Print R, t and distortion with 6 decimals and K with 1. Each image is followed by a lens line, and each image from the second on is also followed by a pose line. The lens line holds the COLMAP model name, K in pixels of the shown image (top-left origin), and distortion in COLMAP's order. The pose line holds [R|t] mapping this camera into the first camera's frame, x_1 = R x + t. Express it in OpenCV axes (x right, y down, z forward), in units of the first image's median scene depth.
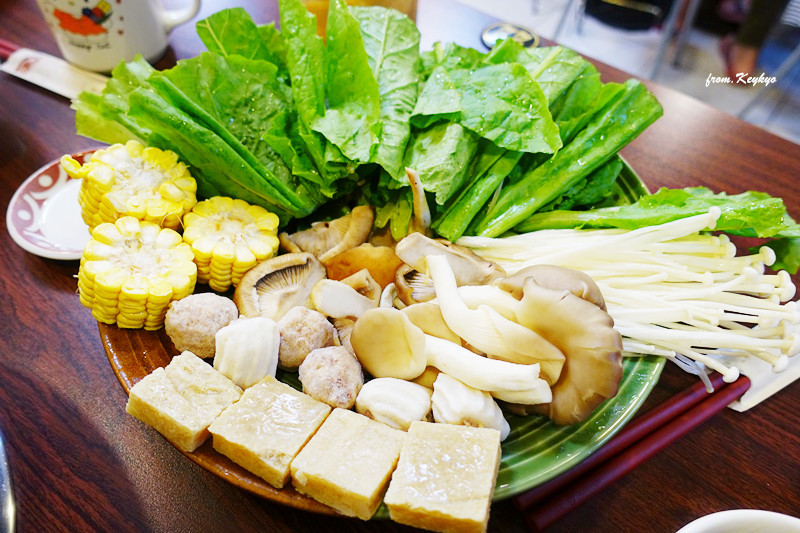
lens RADIAL K [[566.5, 0, 403.9], [0, 566.5, 268.7], [0, 0, 1]] dist [0.026814, -0.013744]
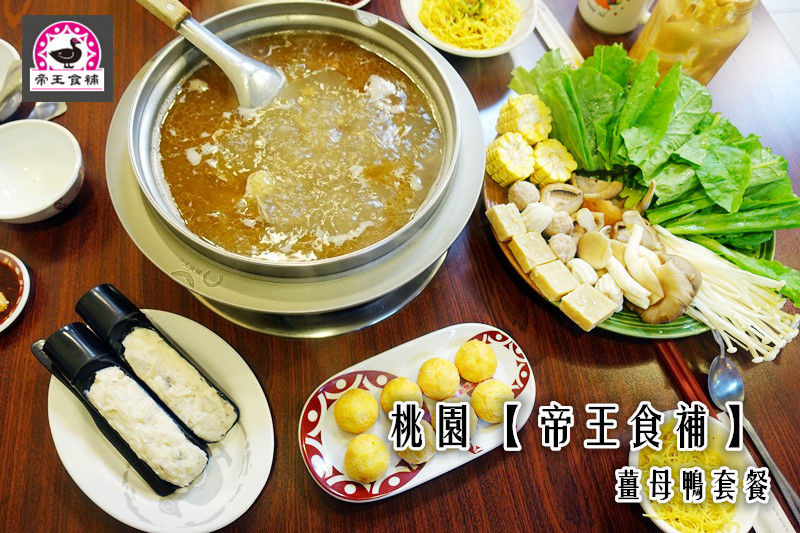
lens RADIAL K [[566.5, 0, 400.8], [0, 566.5, 271.2], [0, 0, 1]] dist [0.026814, -0.013744]
pose [[0.804918, 0.550986, -0.220277, -0.081241], [-0.496902, 0.828780, 0.257317, 0.009127], [0.324339, -0.097663, 0.940886, -1.066269]]
